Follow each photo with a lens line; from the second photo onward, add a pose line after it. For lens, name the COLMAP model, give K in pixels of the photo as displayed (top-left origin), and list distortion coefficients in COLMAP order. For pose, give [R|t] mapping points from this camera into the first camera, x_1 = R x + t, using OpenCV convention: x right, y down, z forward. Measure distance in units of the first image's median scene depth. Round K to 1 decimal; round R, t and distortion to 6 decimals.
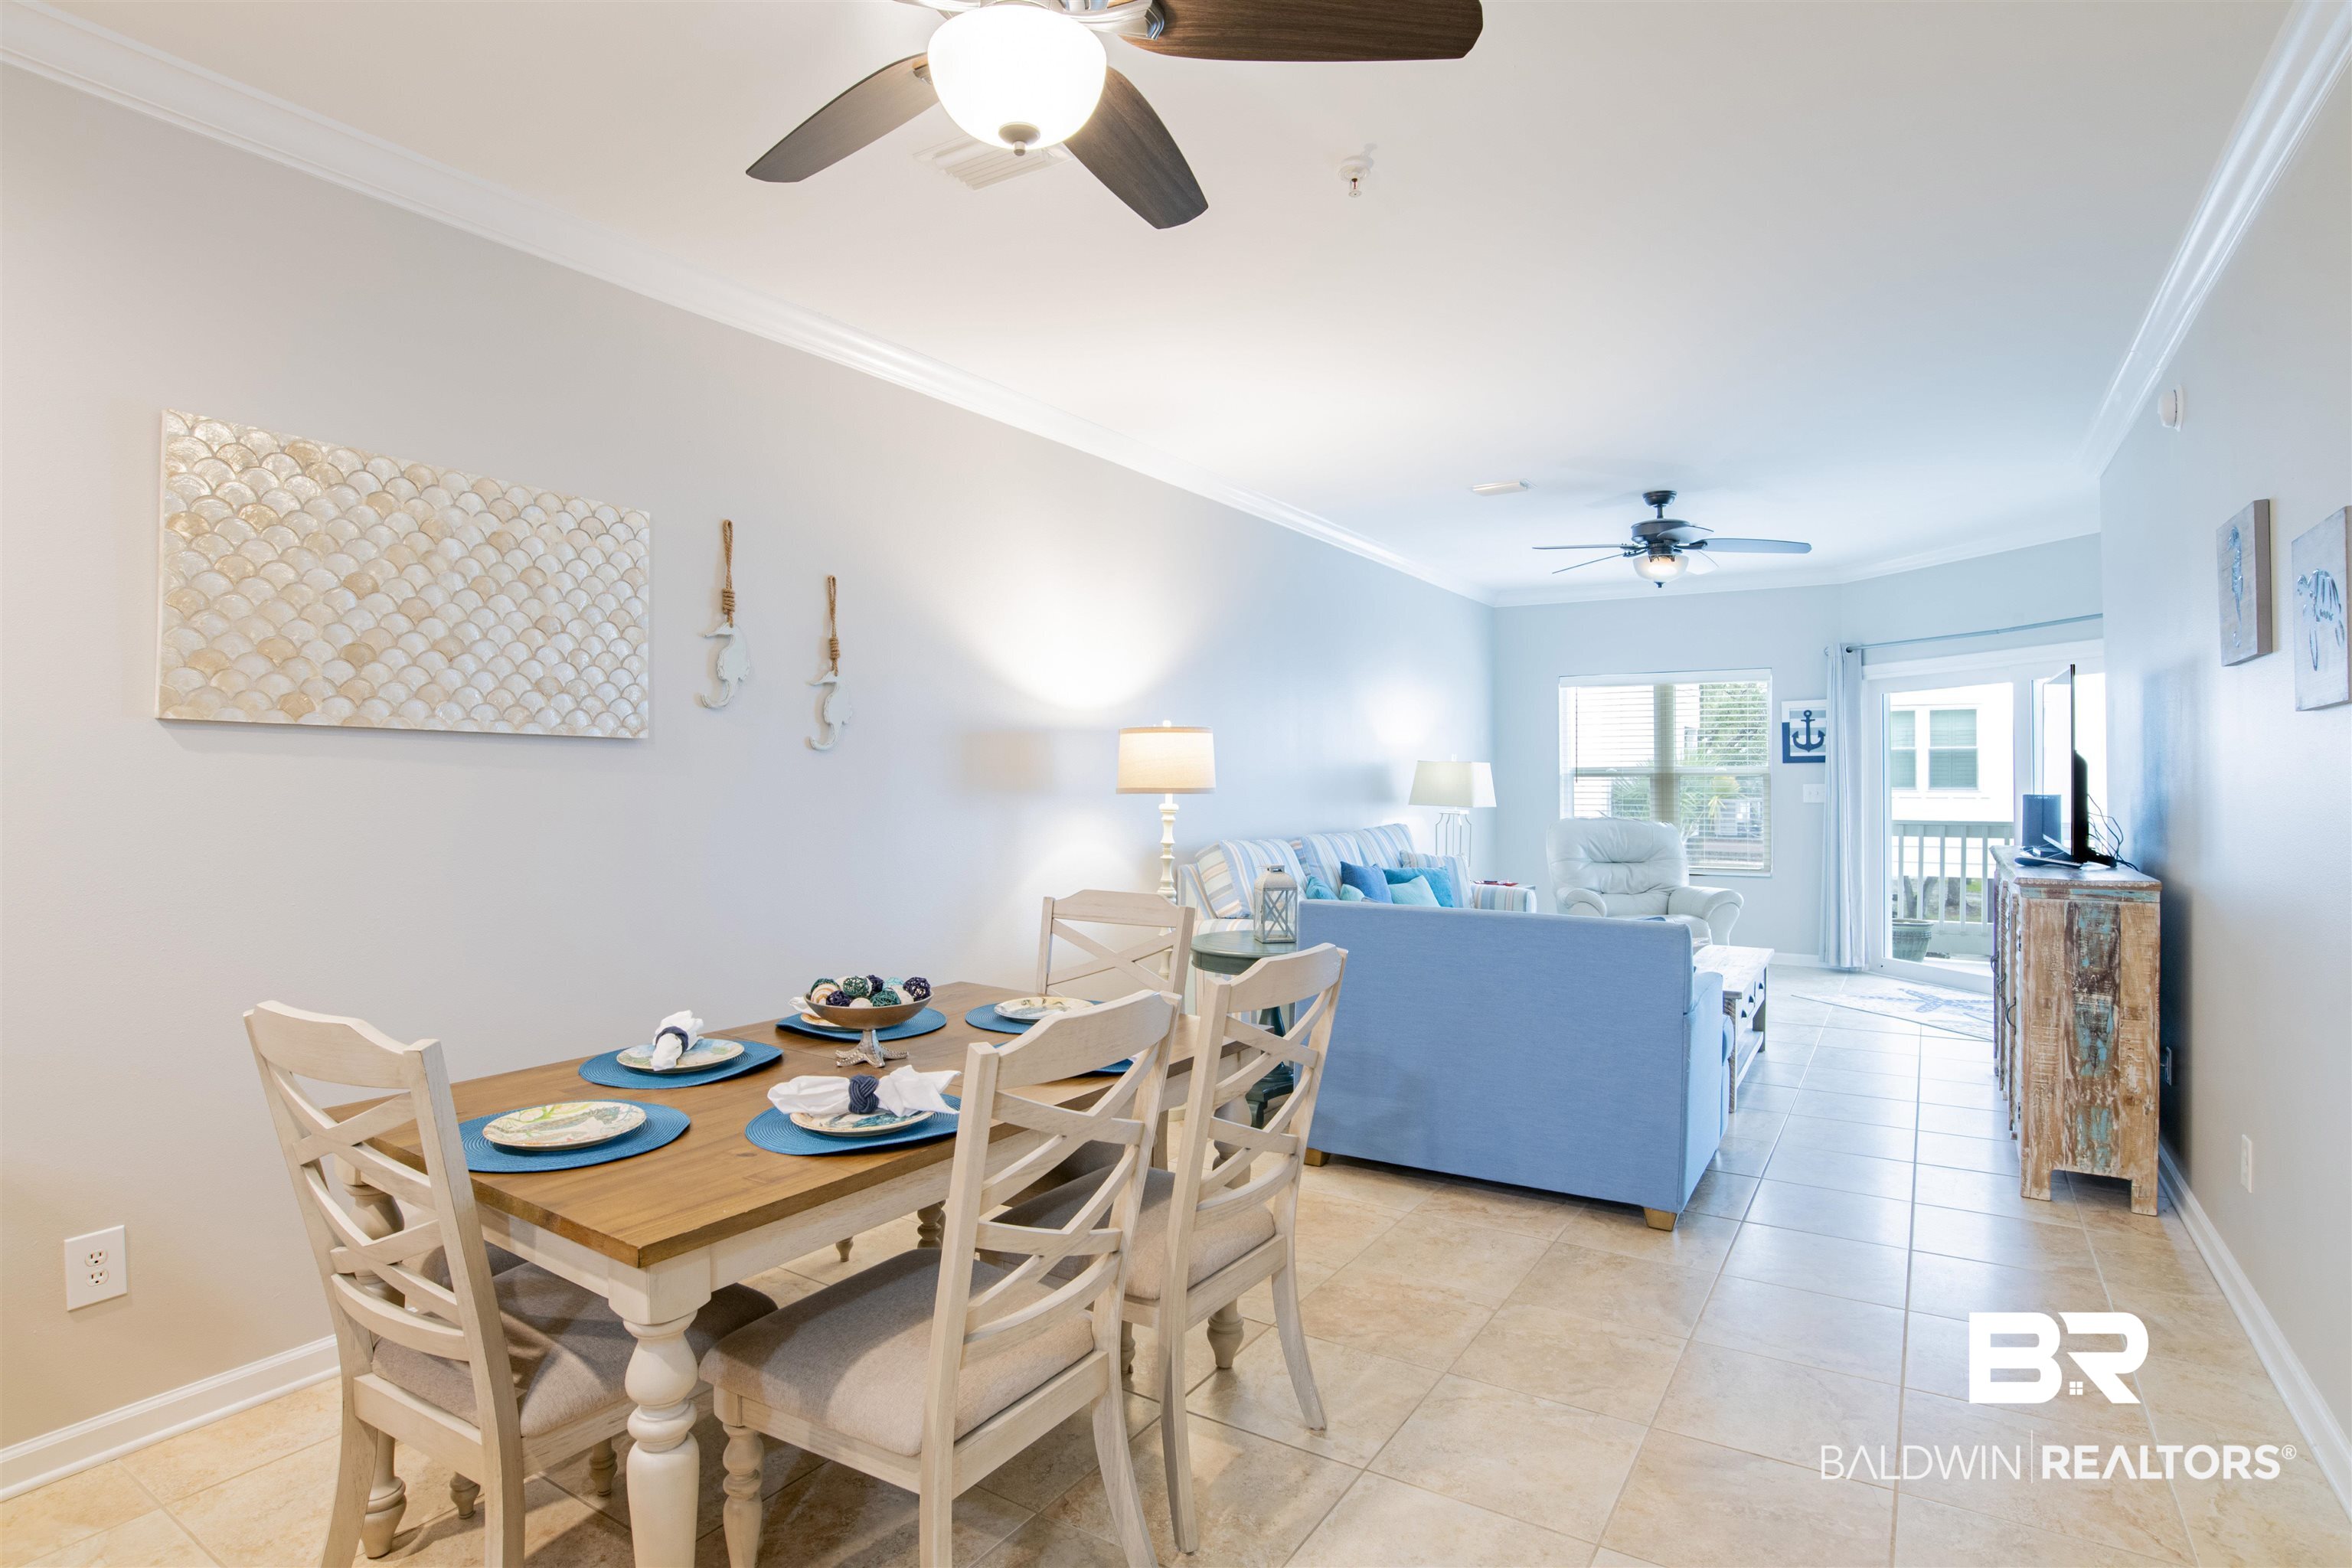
lens RADIAL K [[1201.7, 0, 1207.2], [0, 1201.7, 785.3], [0, 0, 1]] dist [-0.035192, 0.020187]
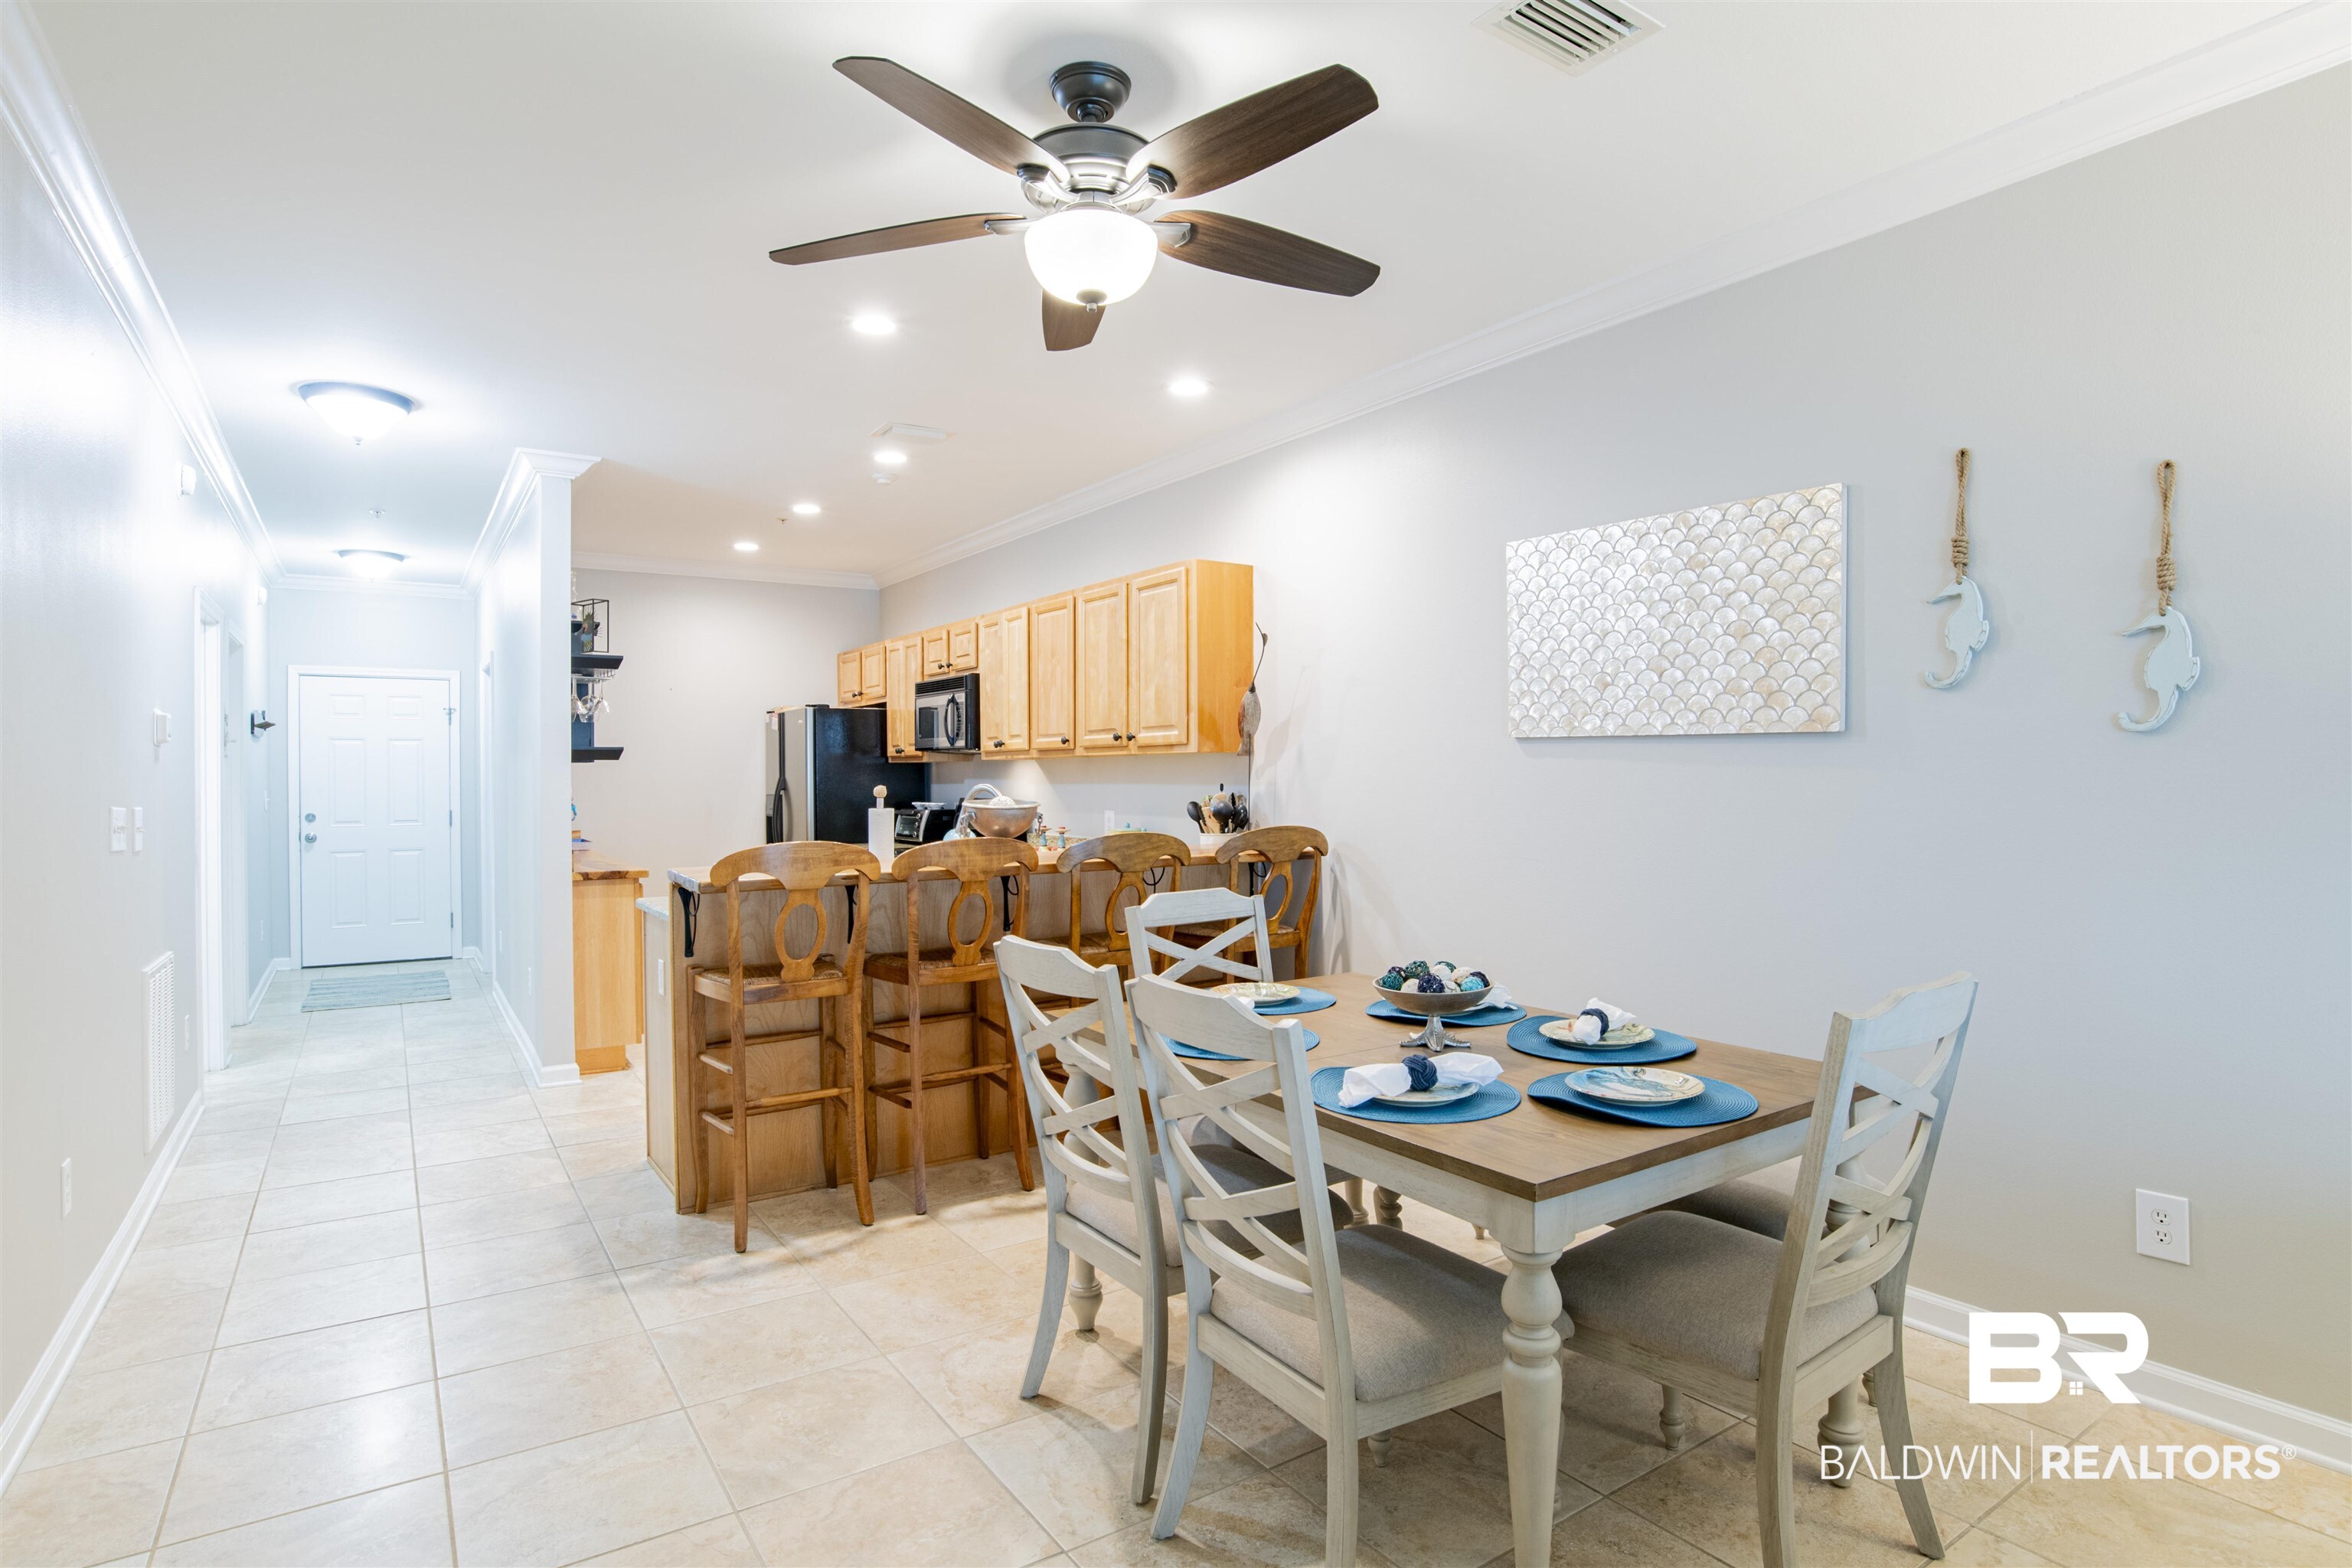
lens RADIAL K [[1223.0, 0, 1175.3], [0, 1223.0, 786.1], [0, 0, 1]] dist [-0.056333, 0.024500]
pose [[-0.415278, 0.013185, -0.909599, 0.401570], [0.002520, 0.999908, 0.013343, -0.007210], [0.909691, 0.003249, -0.415273, 0.633073]]
